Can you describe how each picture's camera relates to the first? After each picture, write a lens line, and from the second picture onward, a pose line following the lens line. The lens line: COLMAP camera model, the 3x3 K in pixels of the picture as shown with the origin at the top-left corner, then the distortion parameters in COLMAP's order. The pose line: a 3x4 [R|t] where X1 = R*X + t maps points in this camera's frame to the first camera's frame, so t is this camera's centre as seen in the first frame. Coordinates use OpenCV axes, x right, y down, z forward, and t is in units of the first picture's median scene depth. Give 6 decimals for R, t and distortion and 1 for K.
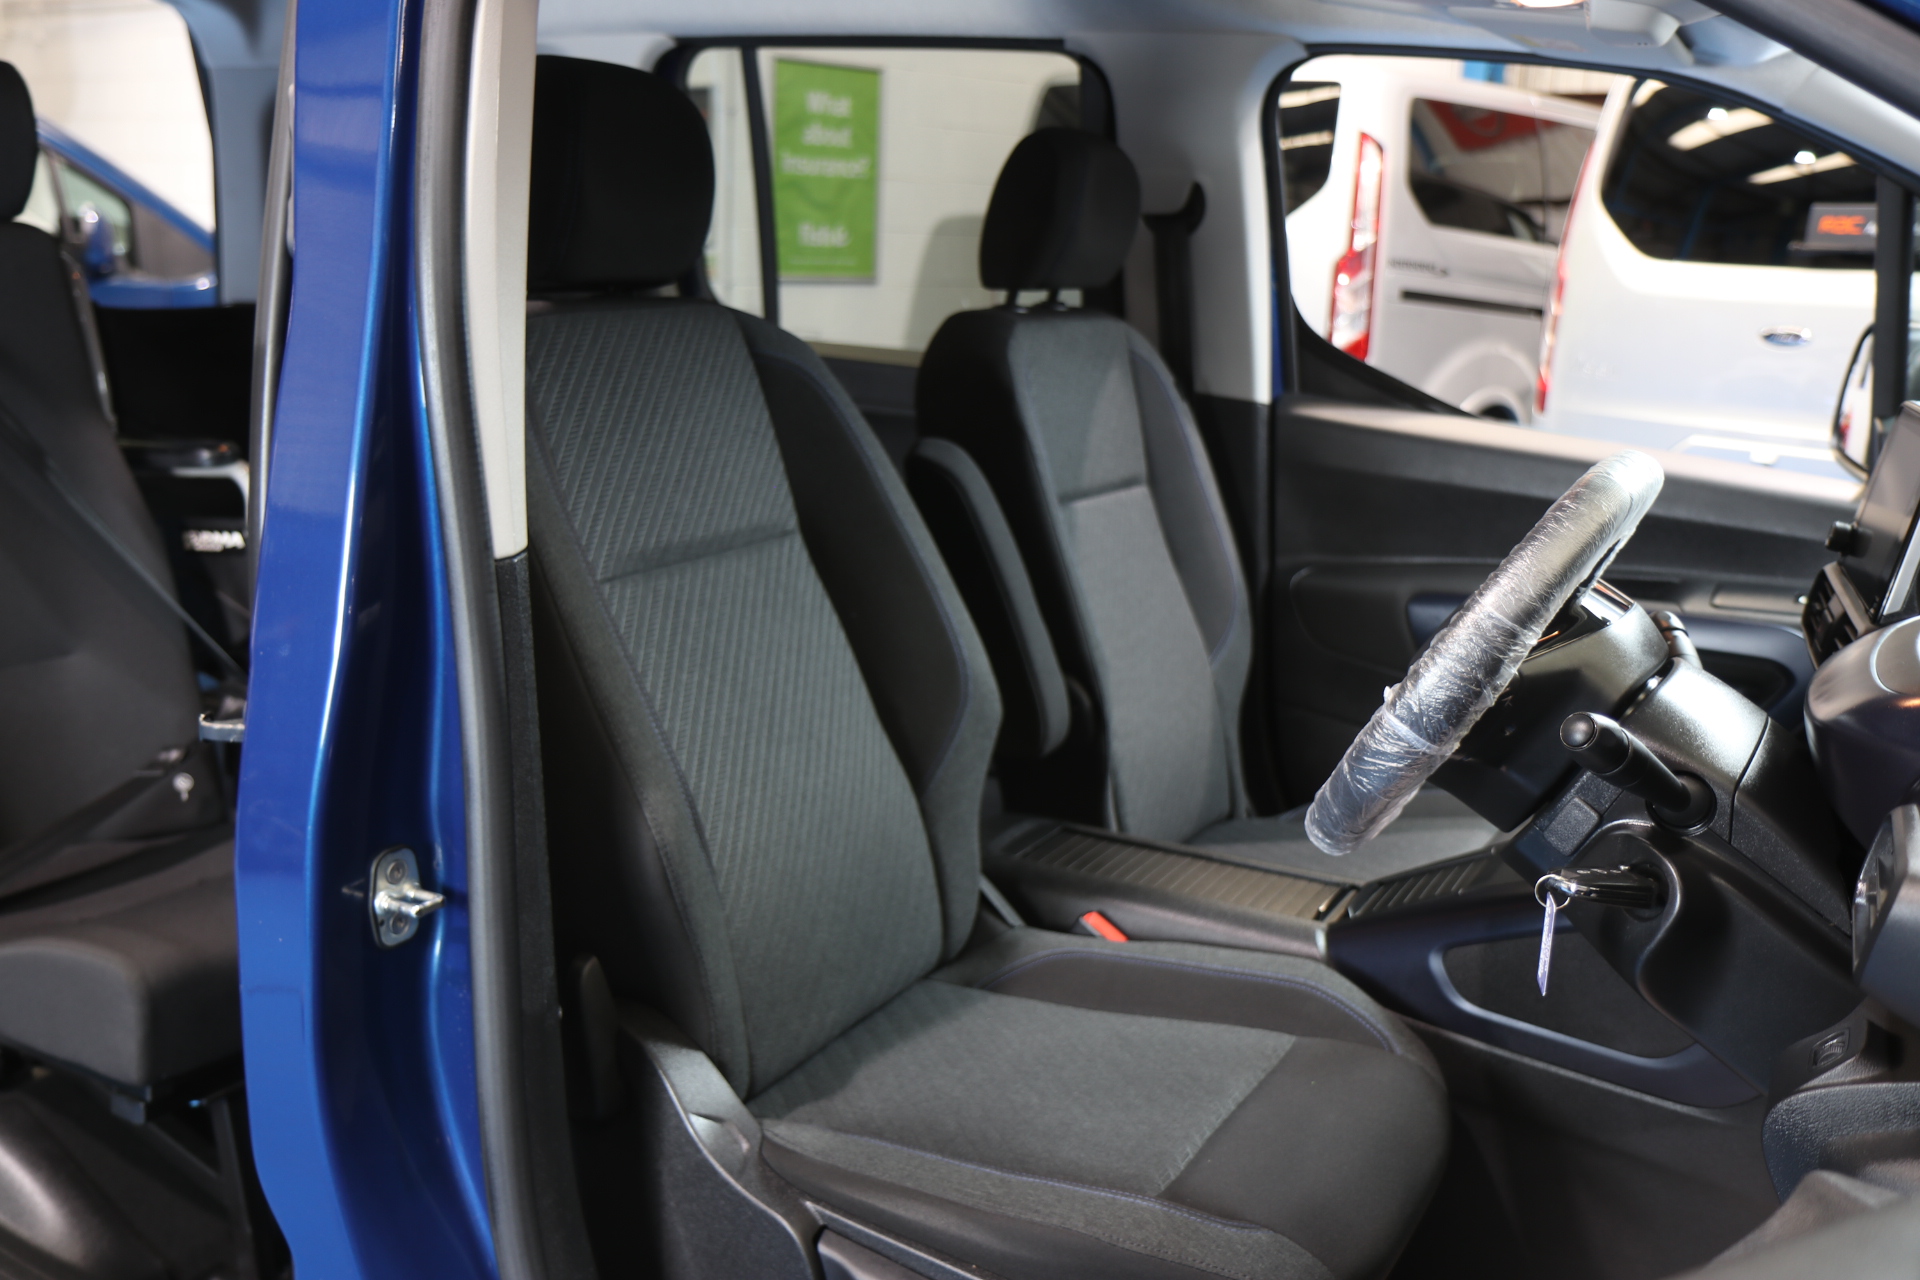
lens RADIAL K [[1812.8, 0, 960.0], [0, 1812.8, 640.0], [0, 0, 1]] dist [-0.066976, 0.203239]
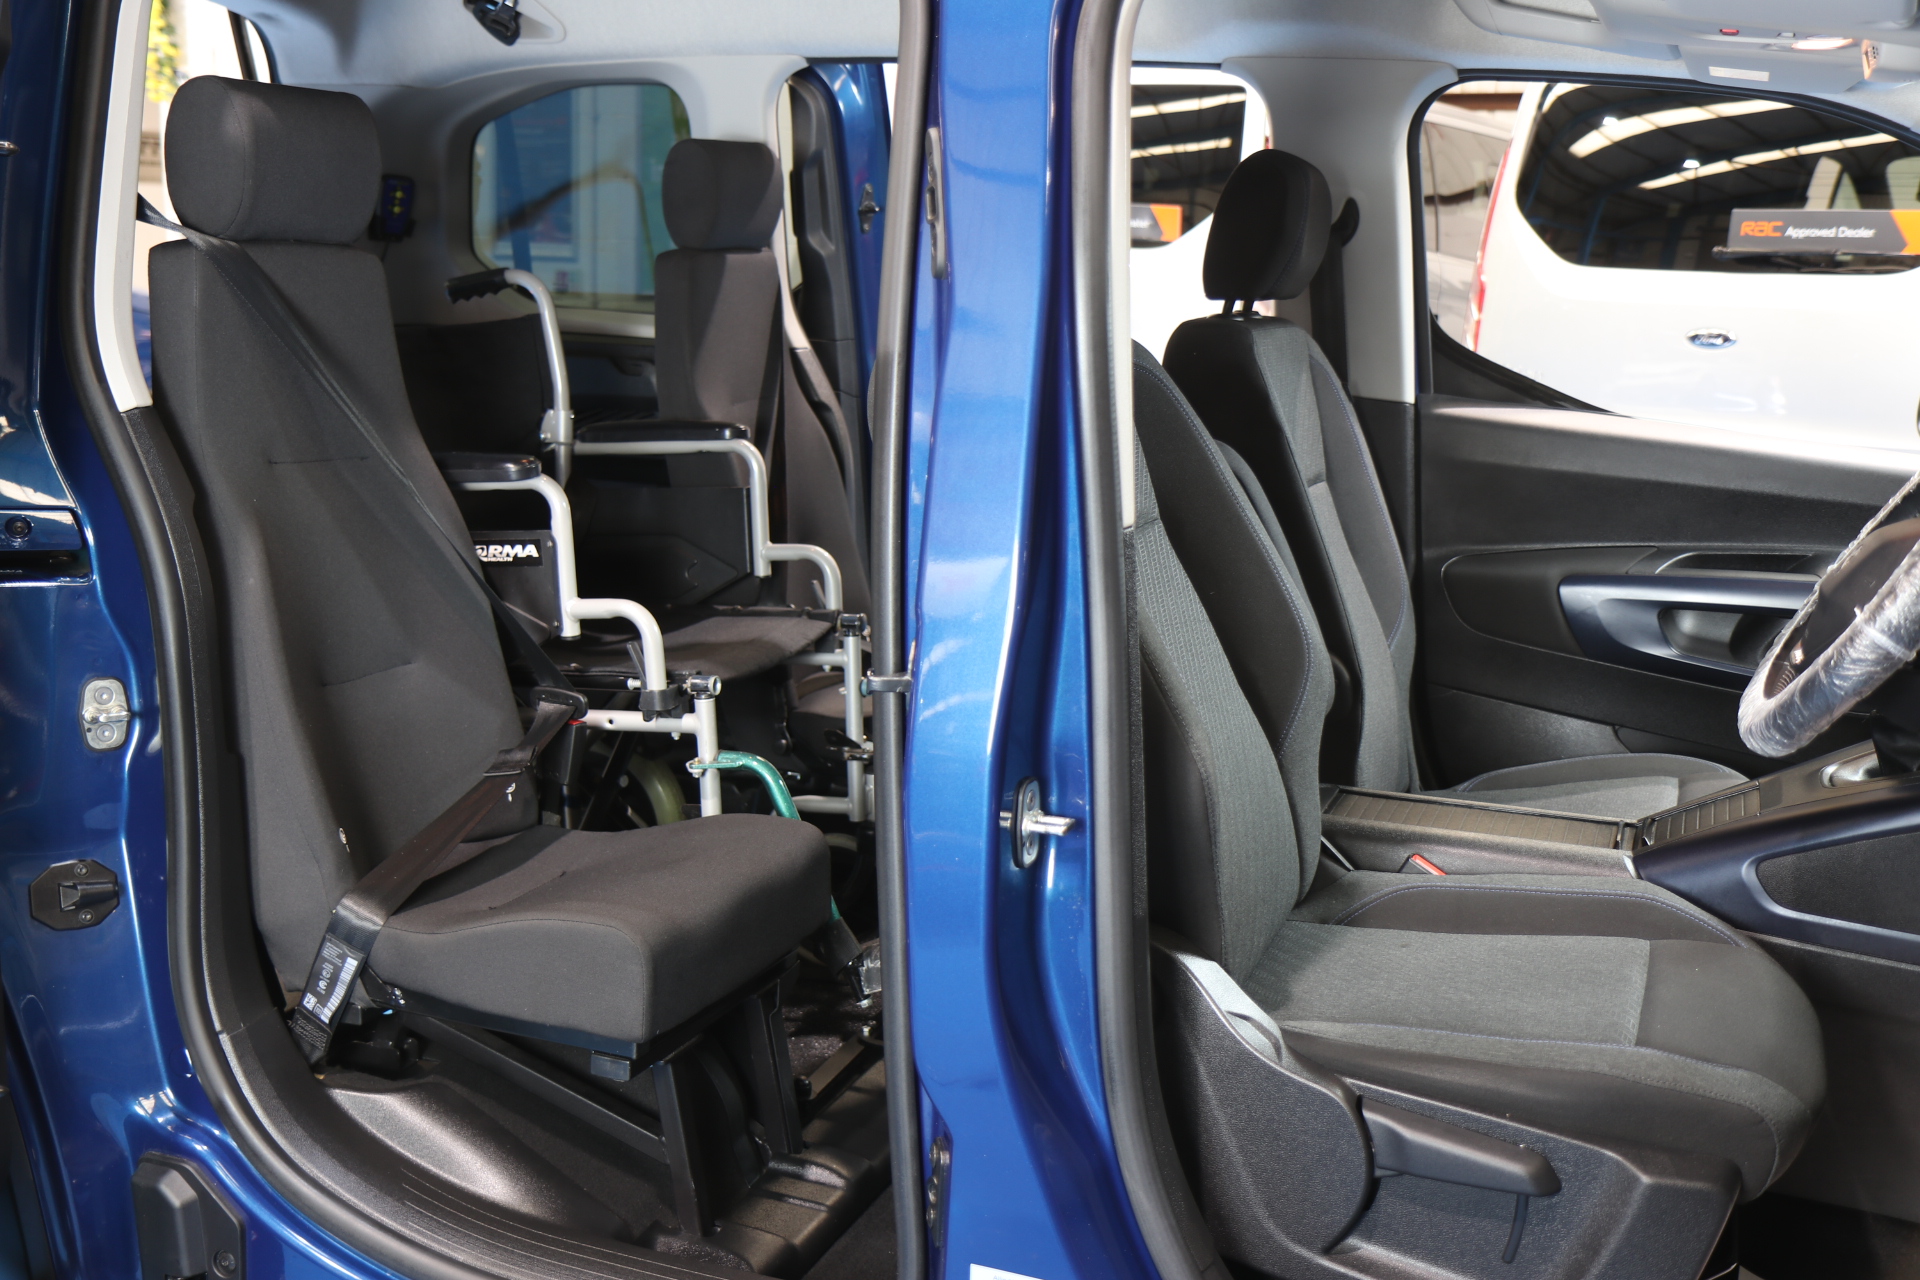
lens RADIAL K [[1984.1, 0, 960.0], [0, 1984.1, 640.0], [0, 0, 1]] dist [-0.049736, 0.197425]
pose [[0.993158, -0.034133, 0.111682, -0.283021], [0.036763, 0.999091, -0.021580, 0.029070], [-0.110844, 0.025538, 0.993510, -0.153084]]
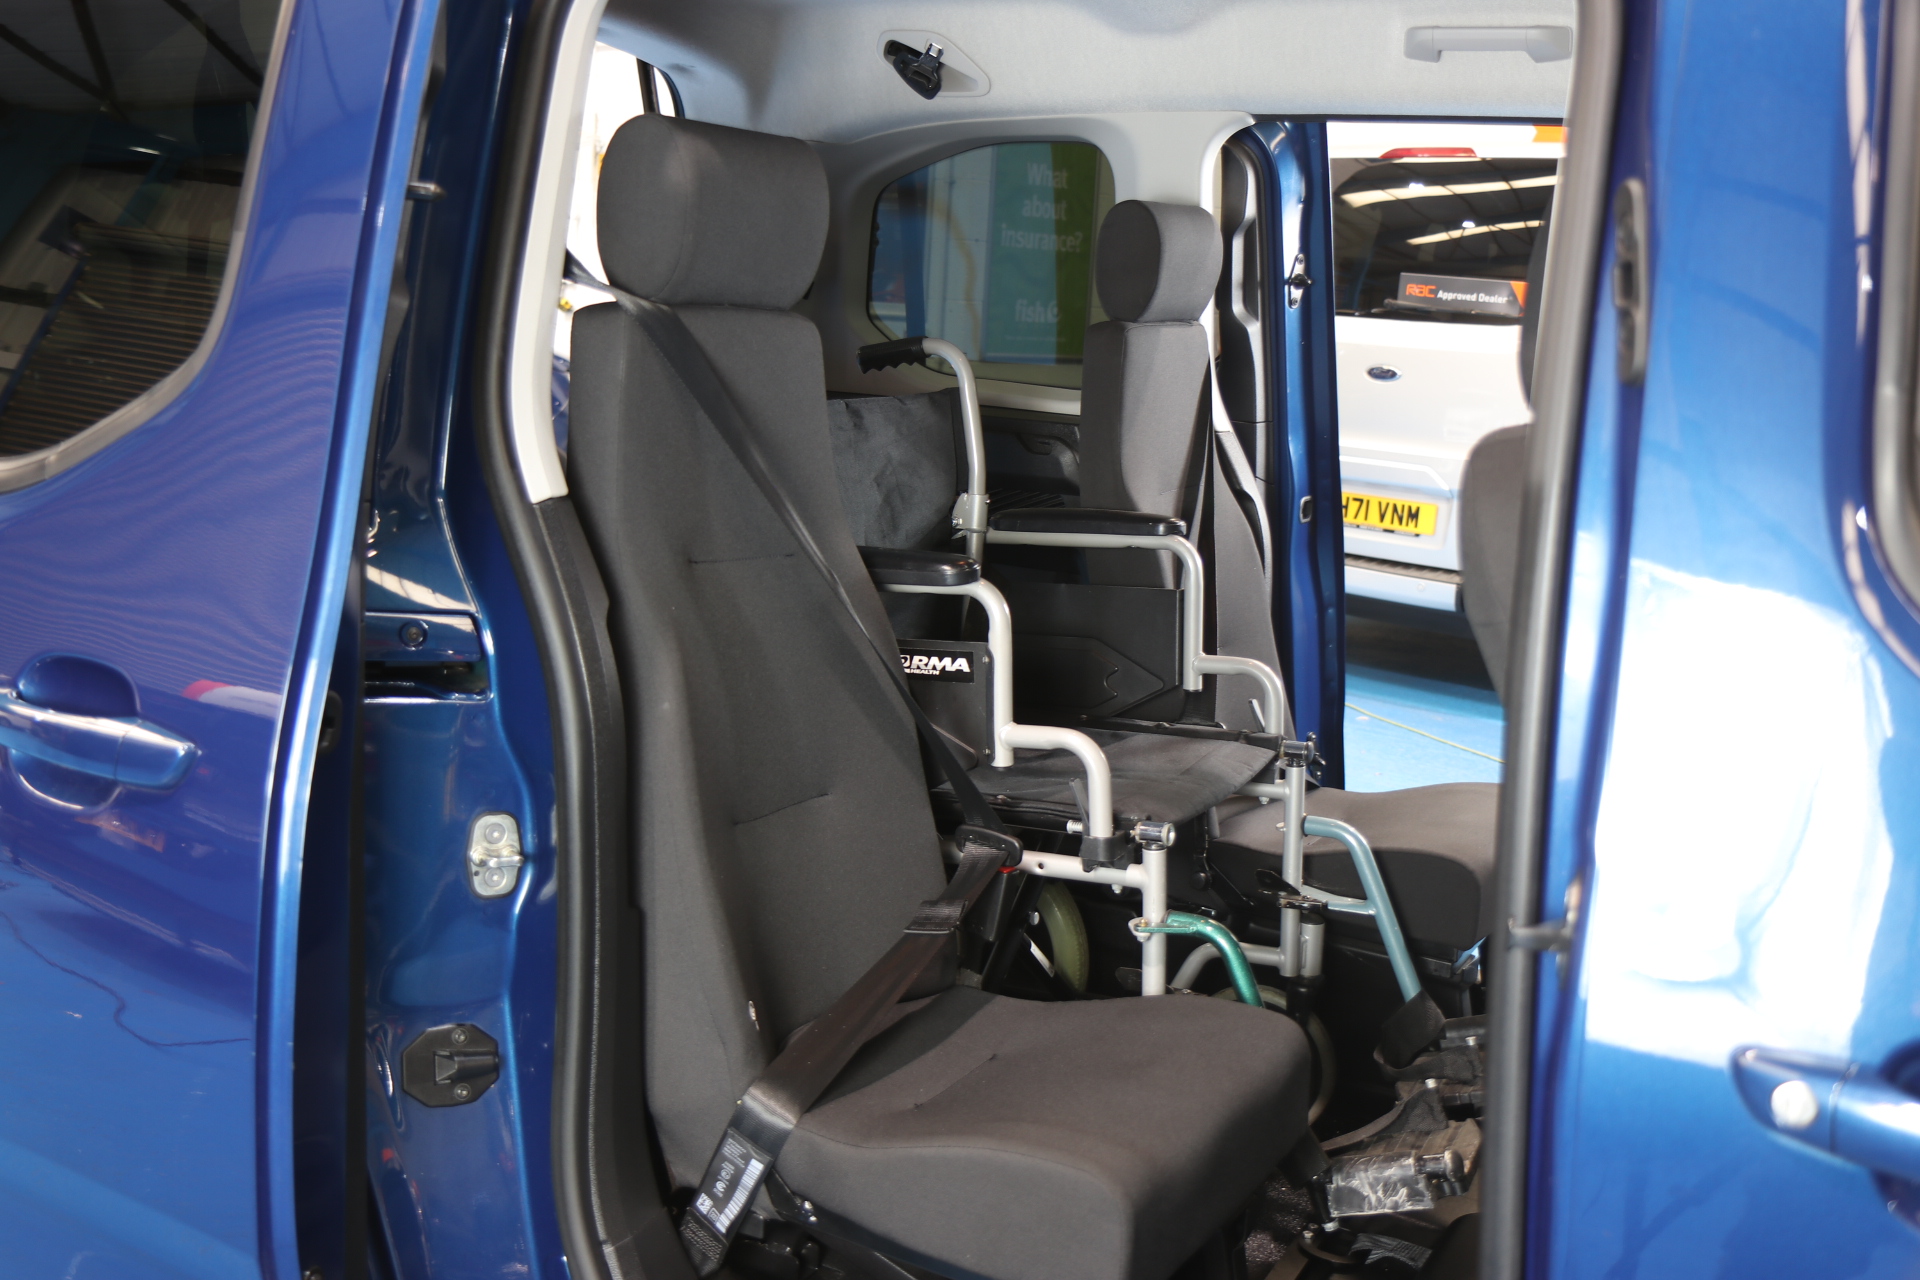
lens RADIAL K [[1812.8, 0, 960.0], [0, 1812.8, 640.0], [0, 0, 1]] dist [-0.066976, 0.203239]
pose [[0.999495, 0.019435, -0.025142, -0.375962], [-0.020382, 0.999072, -0.037952, -0.032873], [0.024381, 0.038445, 0.998963, 0.094065]]
